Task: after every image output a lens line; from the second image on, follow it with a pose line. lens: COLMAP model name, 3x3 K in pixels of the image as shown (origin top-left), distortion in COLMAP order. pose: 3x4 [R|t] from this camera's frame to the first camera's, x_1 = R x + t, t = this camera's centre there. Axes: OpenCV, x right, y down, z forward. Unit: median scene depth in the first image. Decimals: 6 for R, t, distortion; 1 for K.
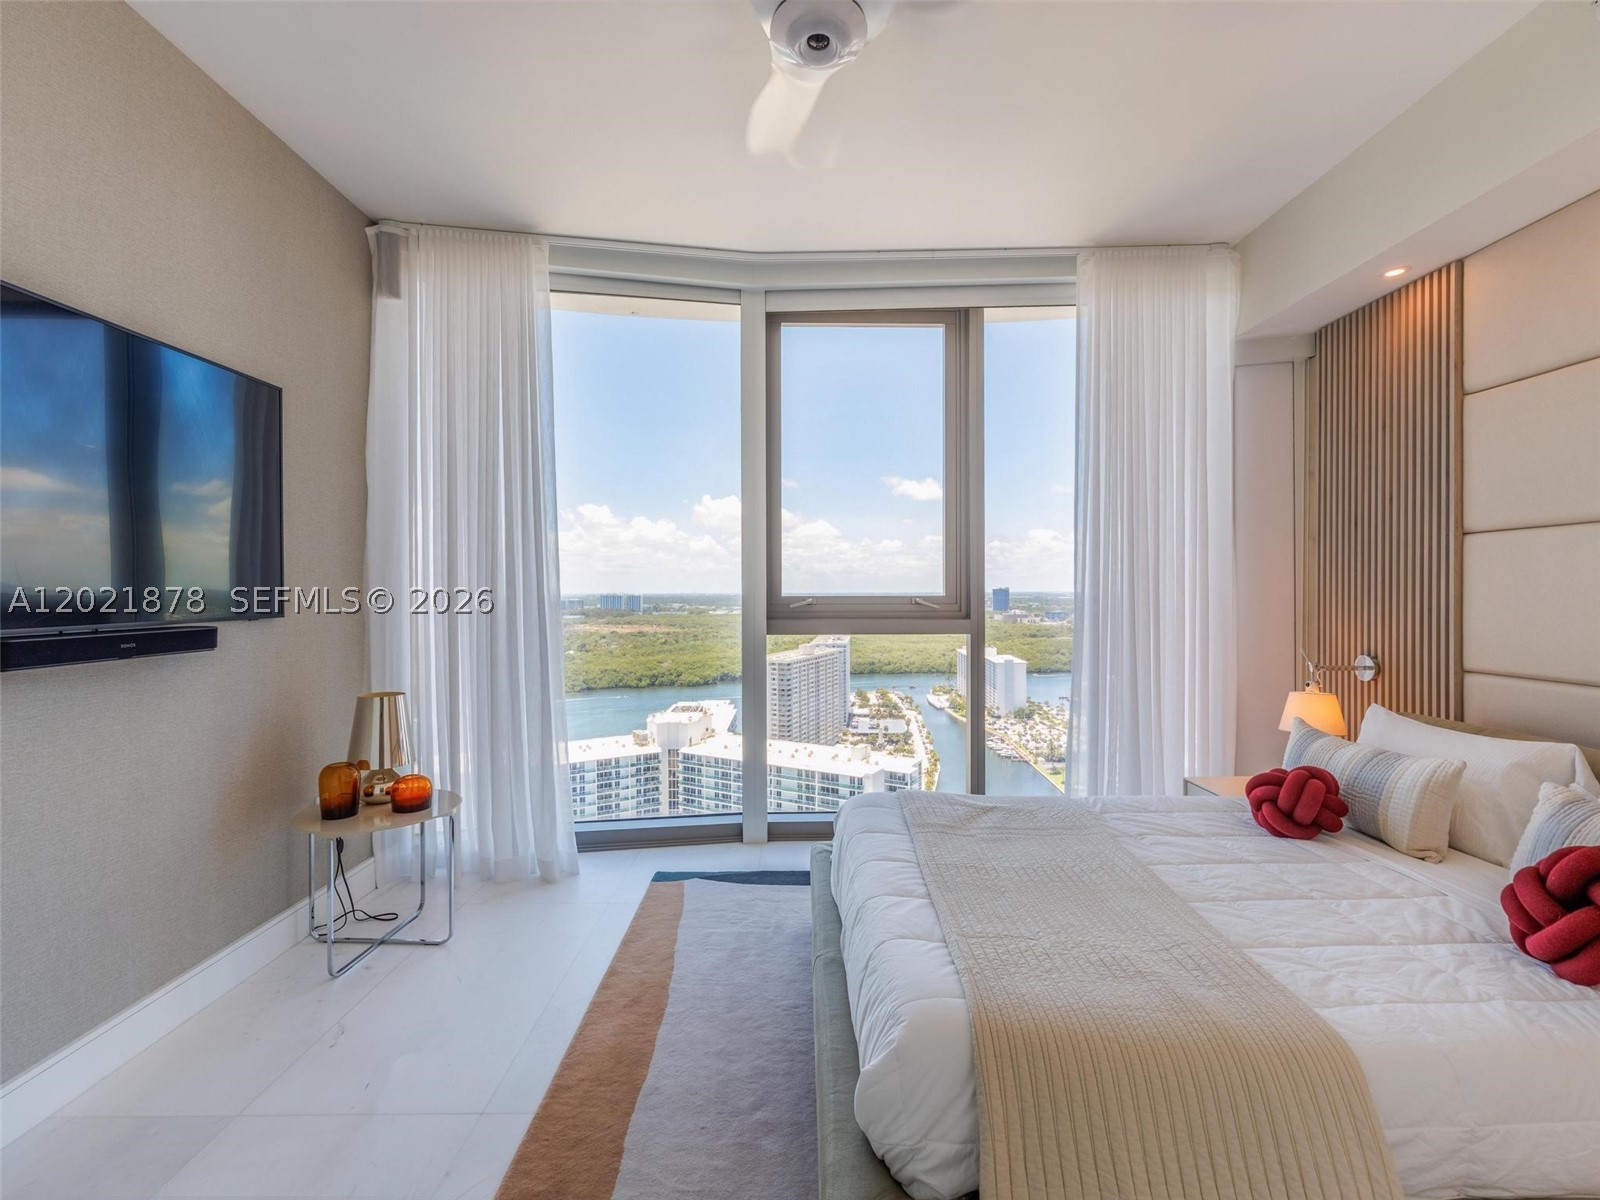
lens RADIAL K [[719.8, 0, 798.6], [0, 719.8, 601.7], [0, 0, 1]] dist [0.003047, -0.000758]
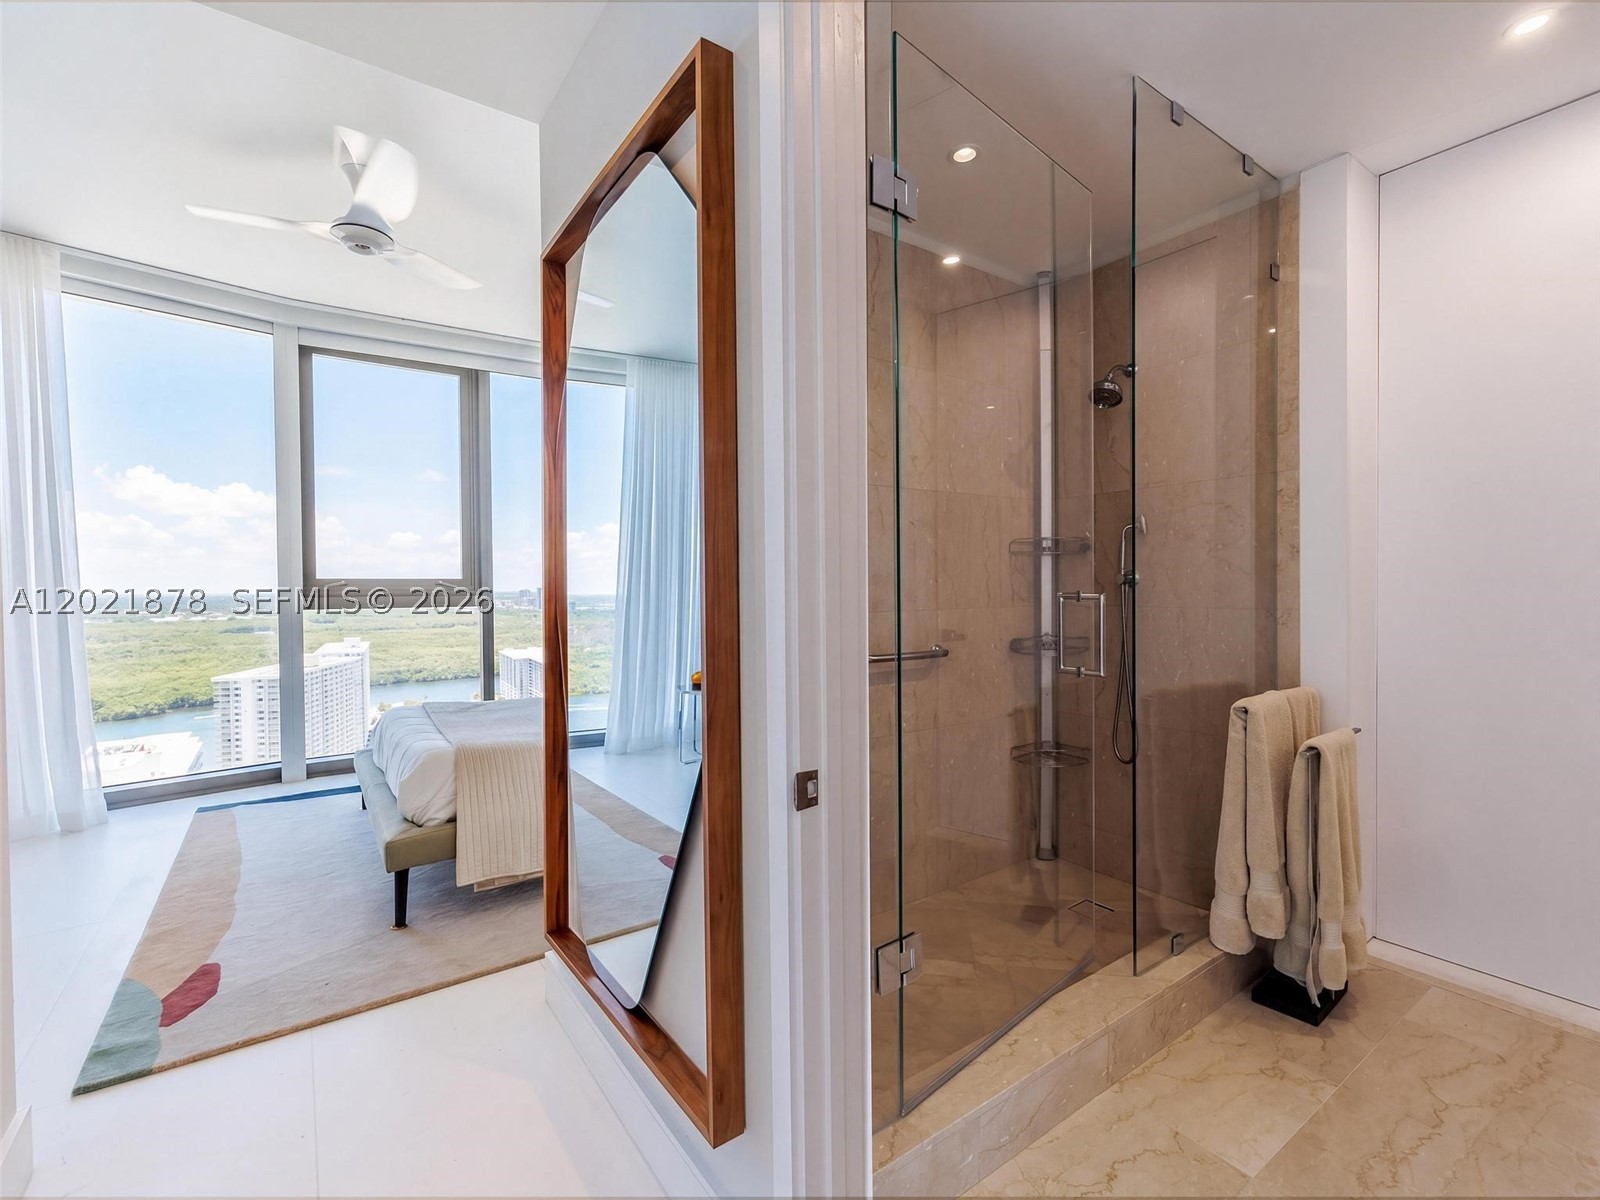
lens RADIAL K [[719.8, 0, 800.3], [0, 719.8, 603.0], [0, 0, 1]] dist [0.003047, -0.000758]
pose [[0.818918, -0.011404, 0.573797, -0.055084], [0.010913, 0.999931, 0.004299, 0.038181], [-0.573807, 0.002742, 0.818986, -0.482552]]
